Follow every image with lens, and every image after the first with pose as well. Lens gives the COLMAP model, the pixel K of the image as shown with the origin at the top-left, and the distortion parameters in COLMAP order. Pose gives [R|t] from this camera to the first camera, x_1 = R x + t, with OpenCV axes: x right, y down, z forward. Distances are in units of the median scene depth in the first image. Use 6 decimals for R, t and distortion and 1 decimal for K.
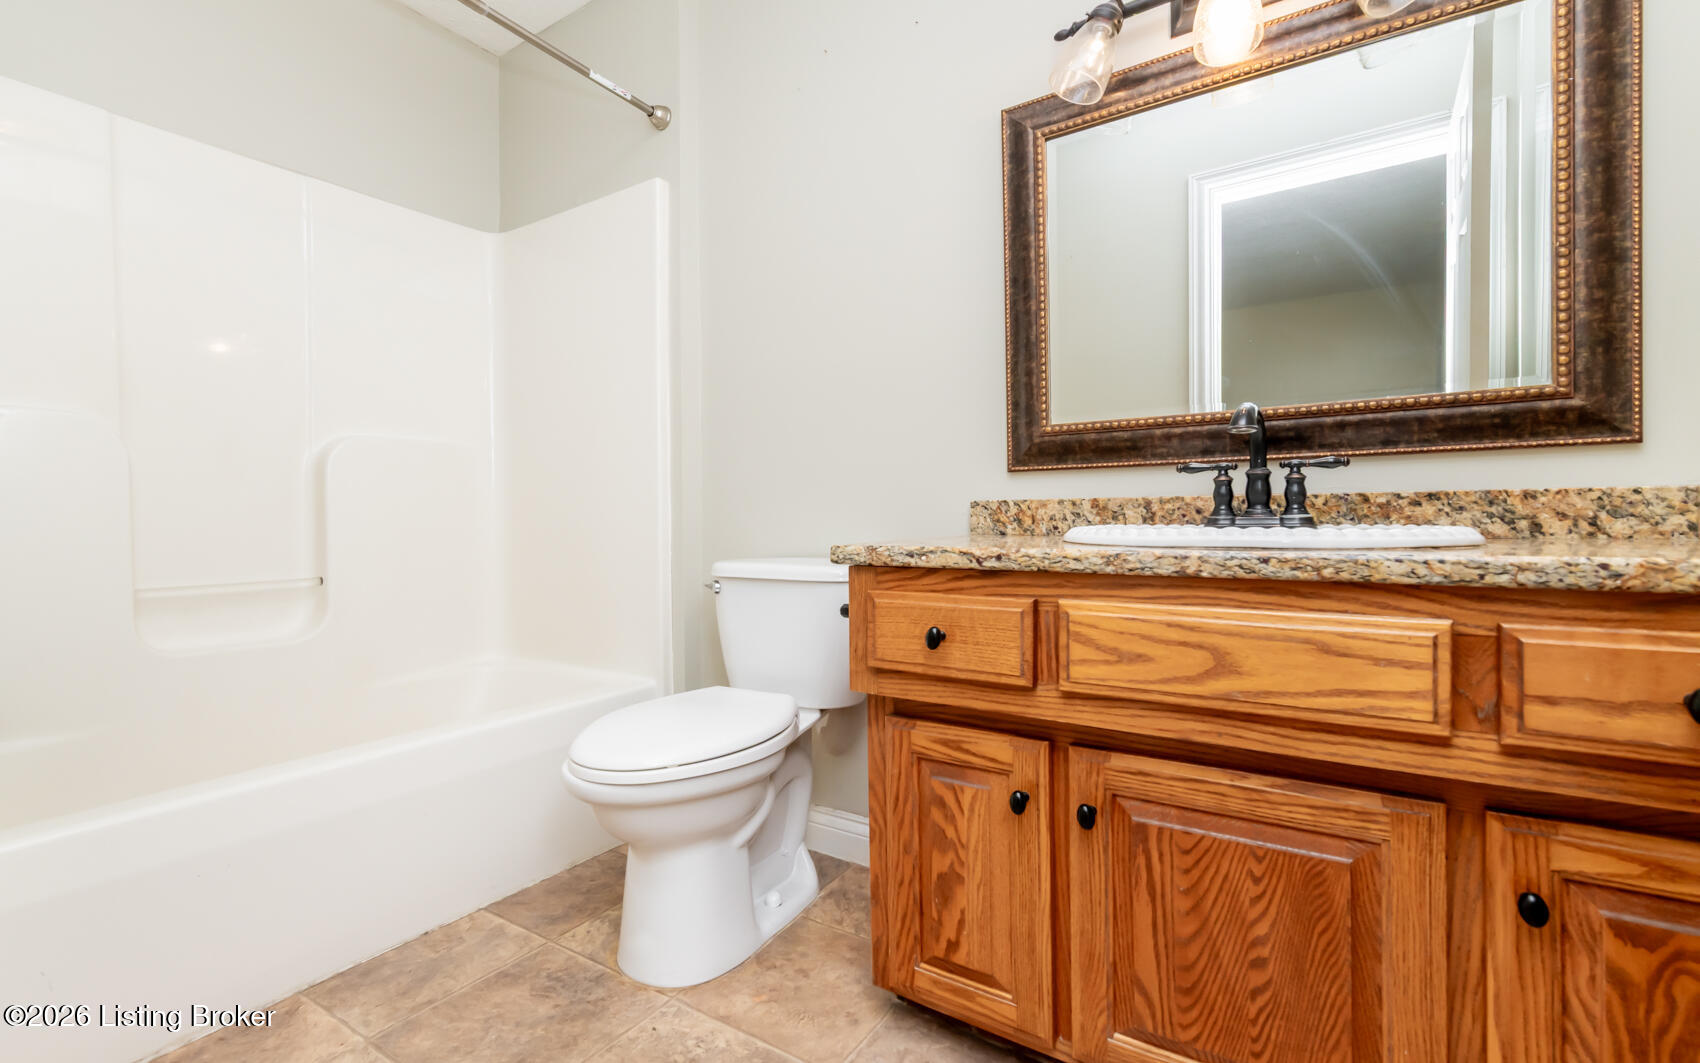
lens RADIAL K [[757.3, 0, 842.0], [0, 757.3, 521.5], [0, 0, 1]] dist [0.002638, 0.000299]
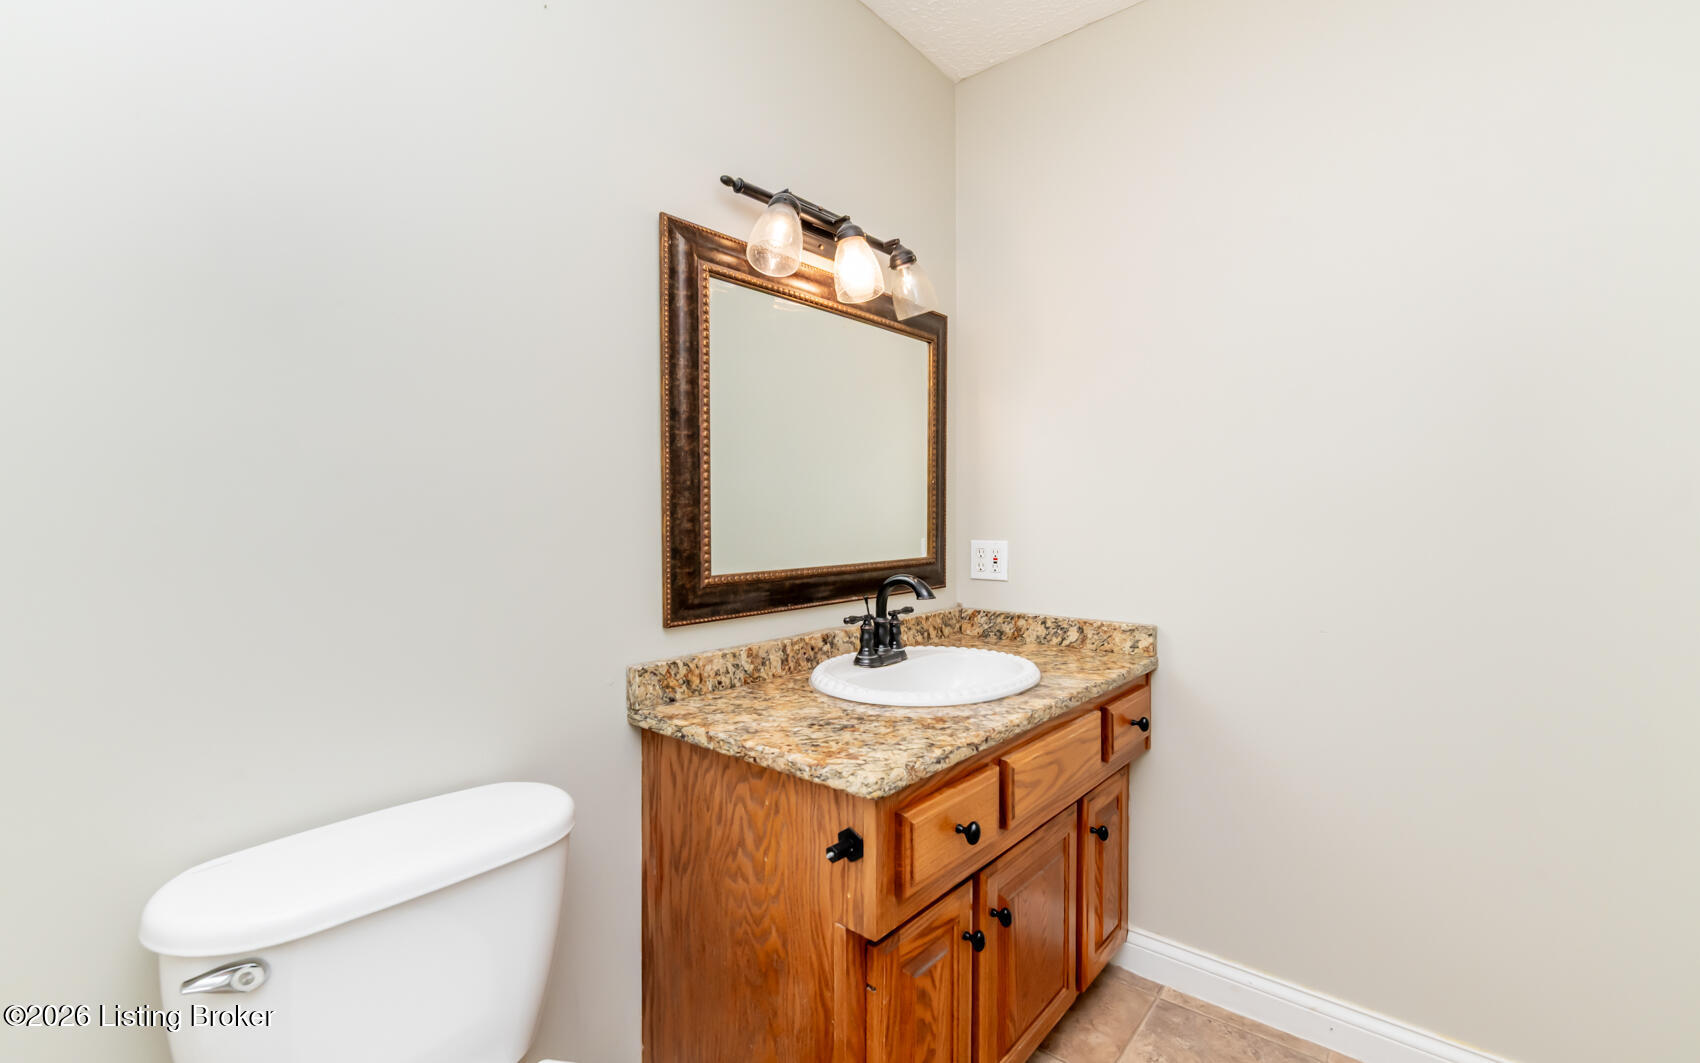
lens RADIAL K [[757.3, 0, 842.0], [0, 757.3, 521.5], [0, 0, 1]] dist [0.002638, 0.000299]
pose [[0.105162, -0.004779, 0.994444, -0.668067], [0.007227, 0.999966, 0.004042, -0.202242], [-0.994429, 0.006762, 0.105192, 0.749430]]
